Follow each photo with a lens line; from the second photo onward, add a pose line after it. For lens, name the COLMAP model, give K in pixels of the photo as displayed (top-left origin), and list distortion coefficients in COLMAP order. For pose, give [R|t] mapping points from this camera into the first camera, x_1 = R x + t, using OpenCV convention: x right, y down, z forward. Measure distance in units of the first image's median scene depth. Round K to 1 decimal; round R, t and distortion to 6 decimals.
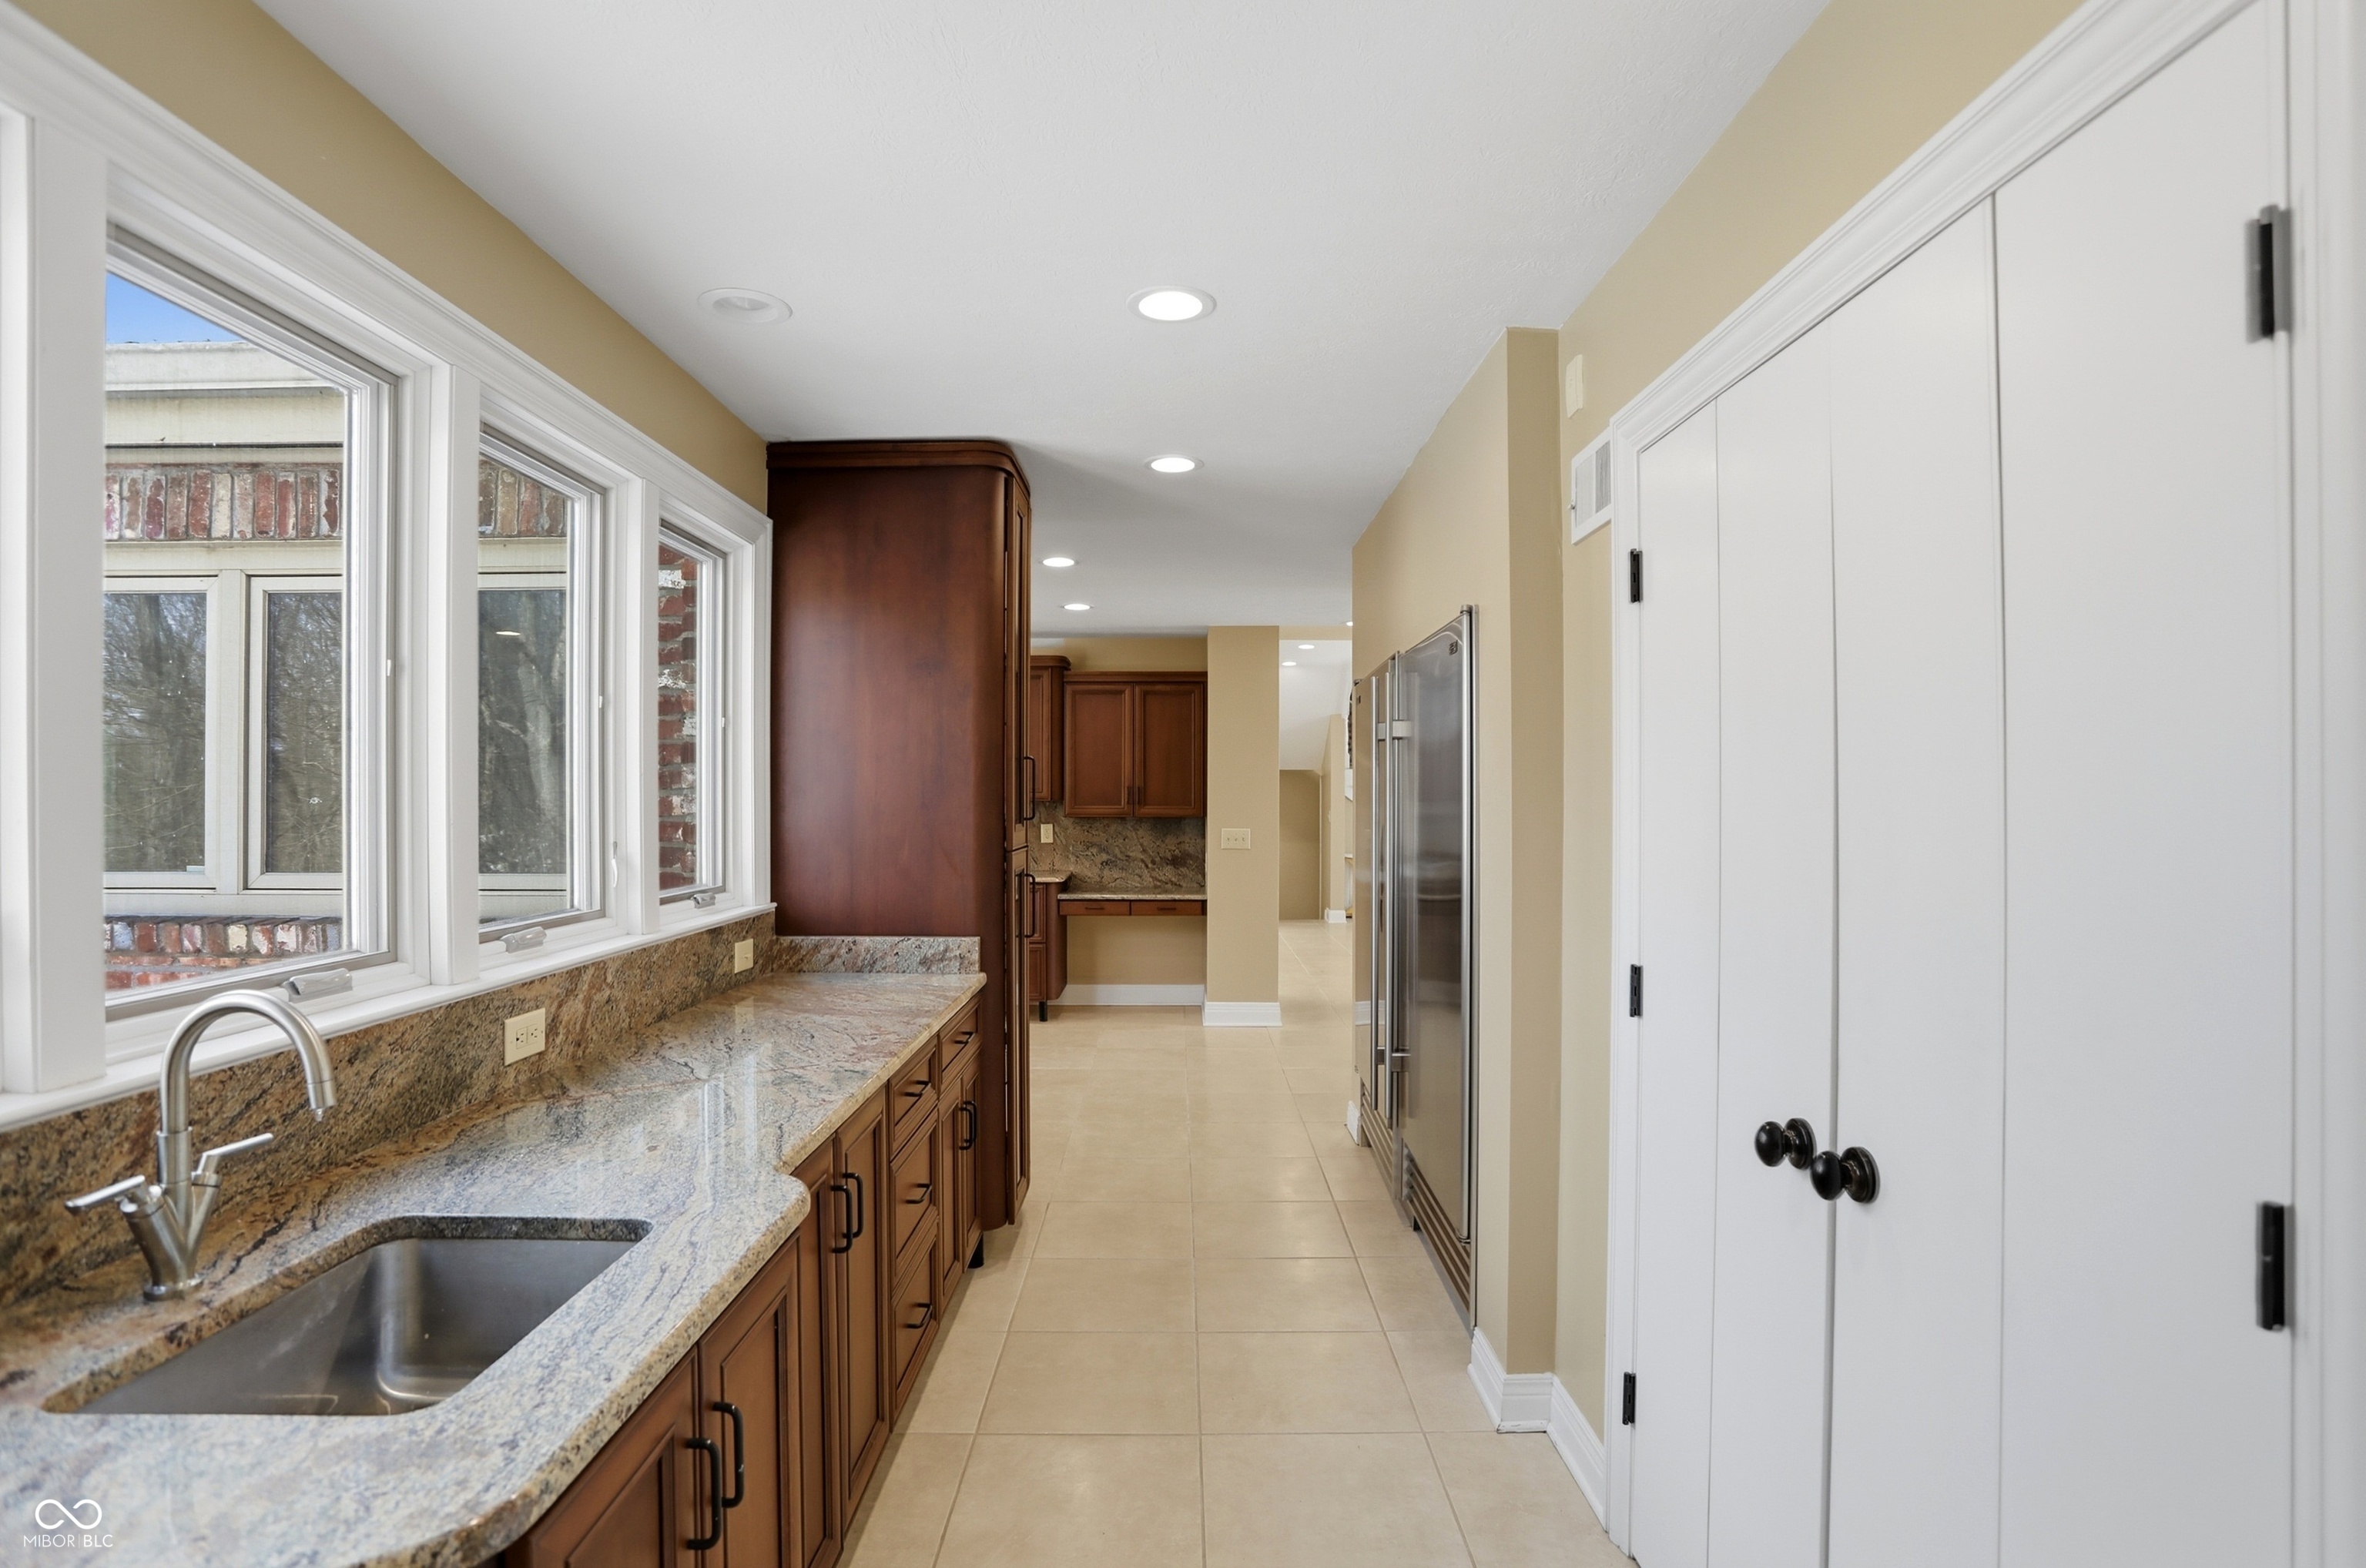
lens RADIAL K [[1190.9, 0, 1183.0], [0, 1190.9, 784.0], [0, 0, 1]] dist [-0.103745, 0.052279]
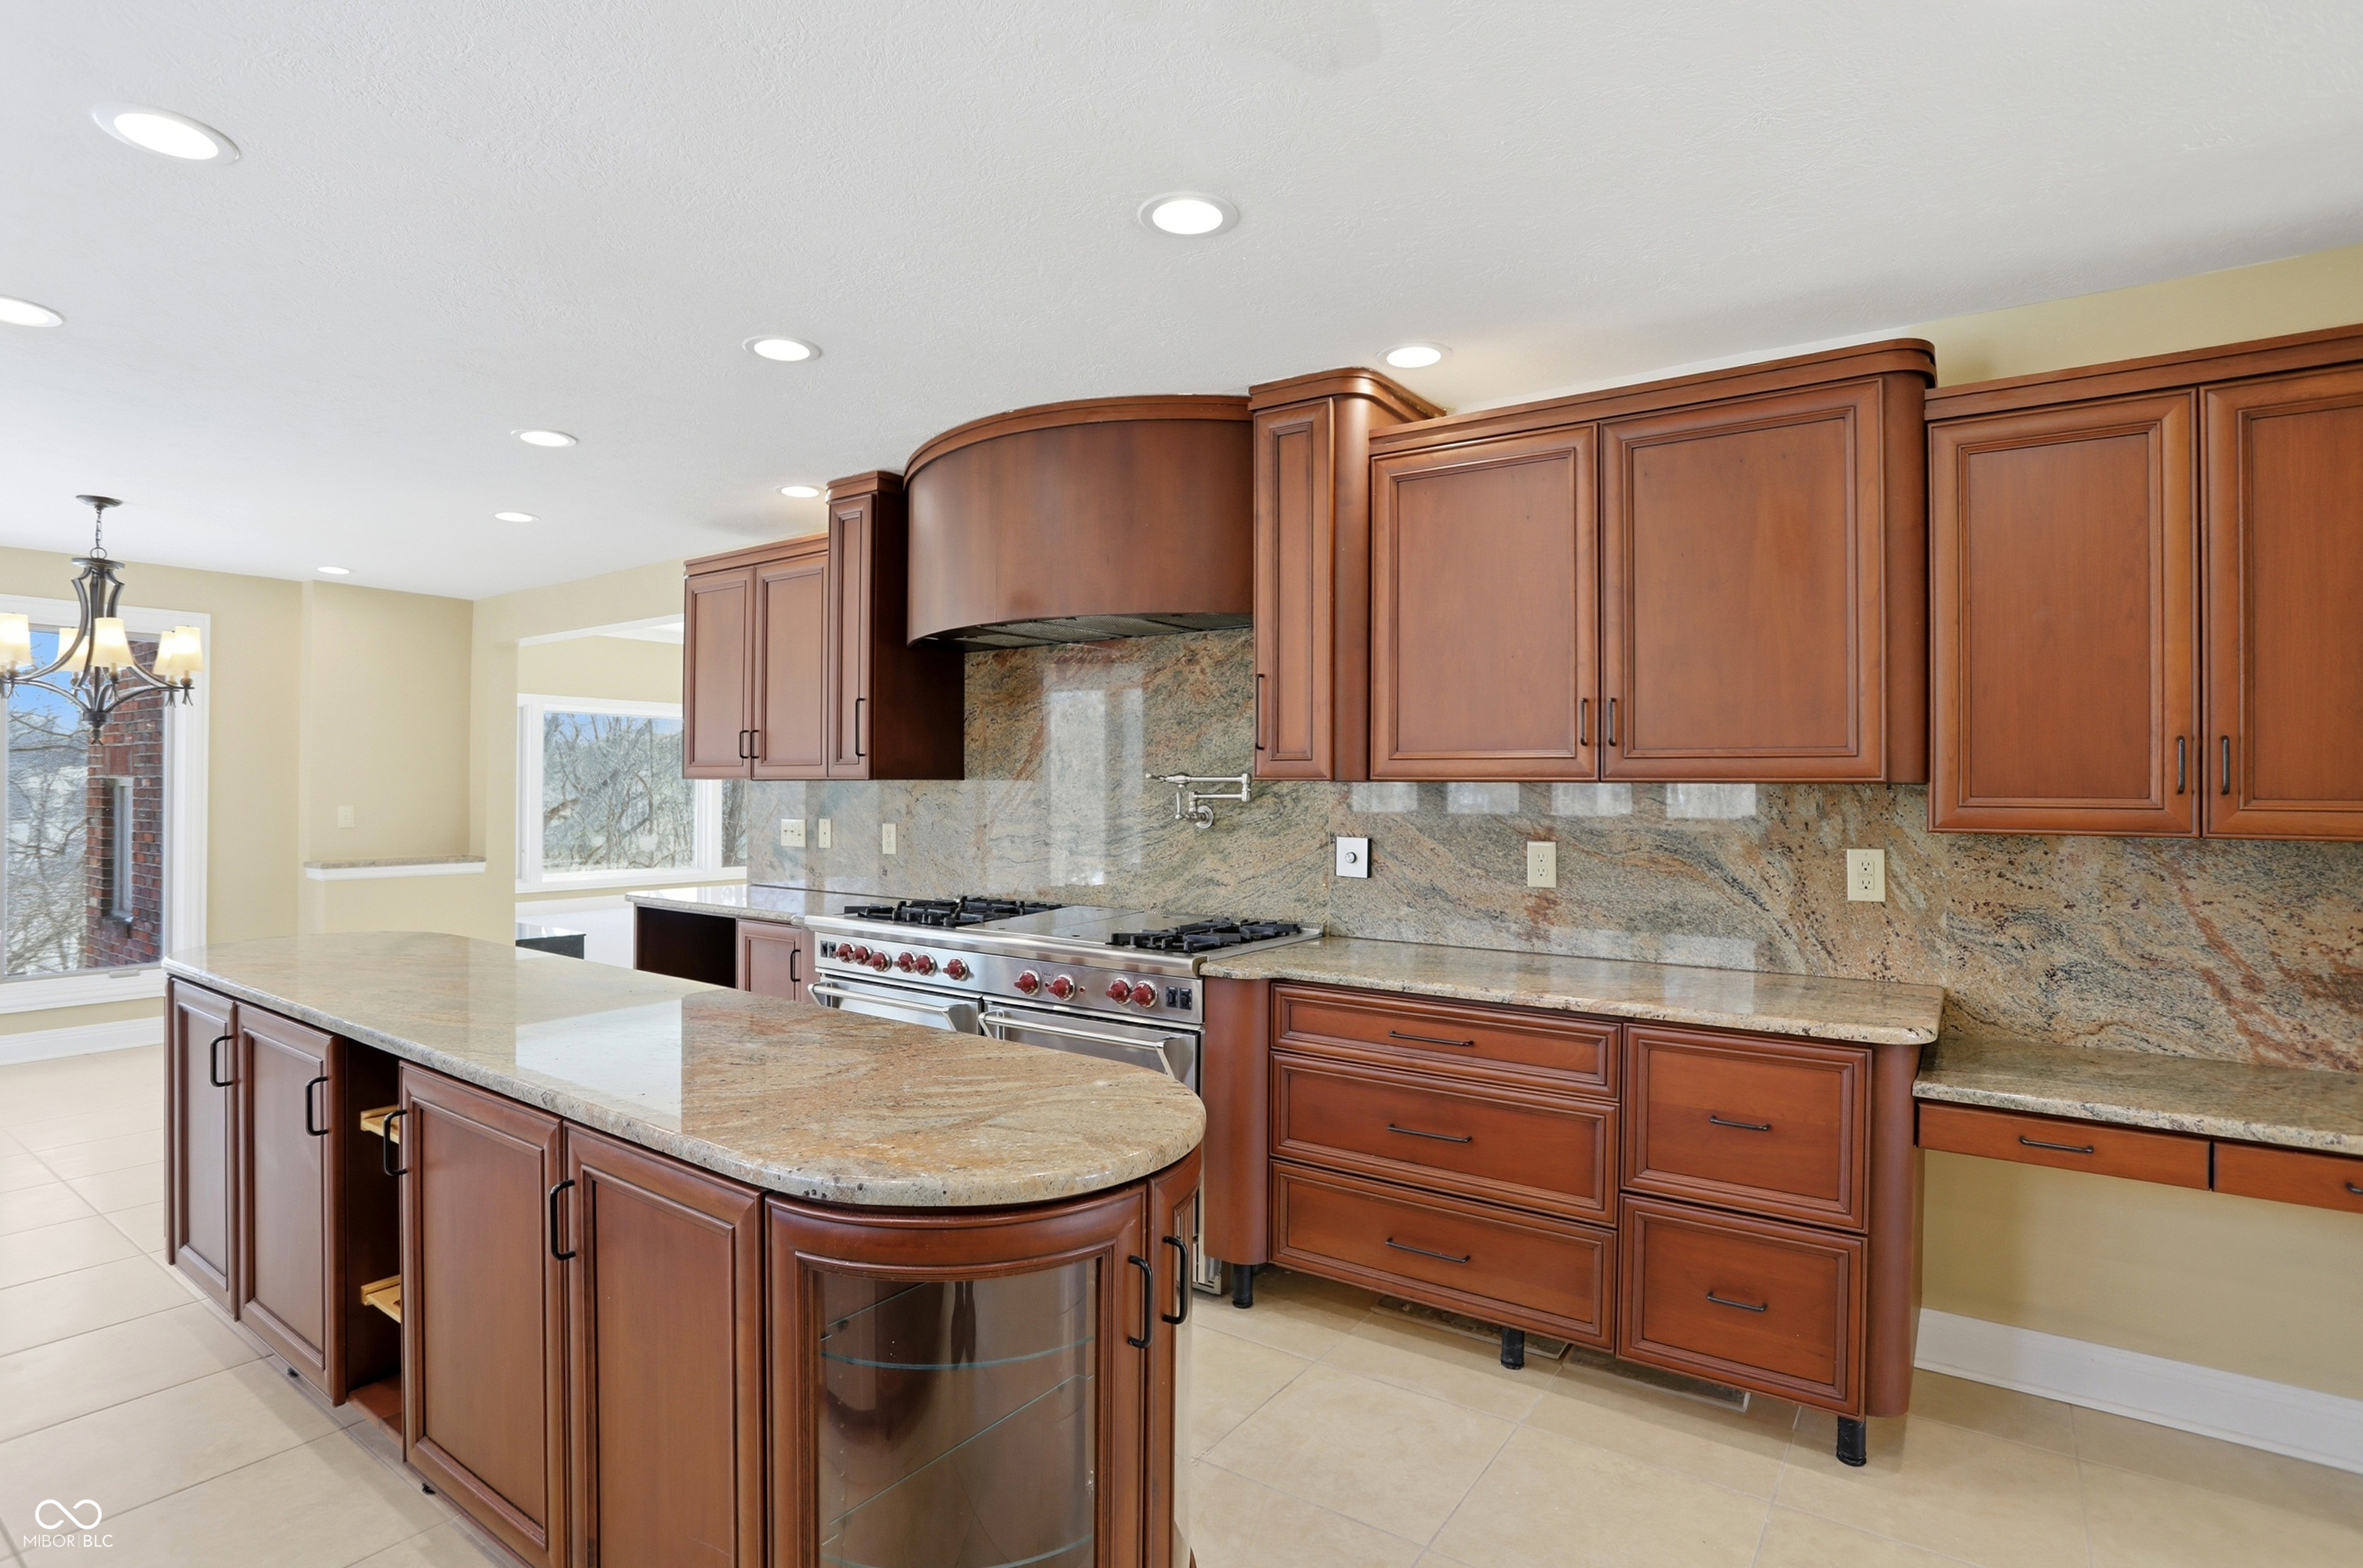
lens RADIAL K [[1189.3, 0, 1181.5], [0, 1189.3, 784.0], [0, 0, 1]] dist [-0.103745, 0.052279]
pose [[0.814972, 0.001392, -0.579499, -0.084326], [0.000436, 0.999995, 0.003015, 0.013420], [0.579500, -0.002710, 0.814968, 0.619602]]
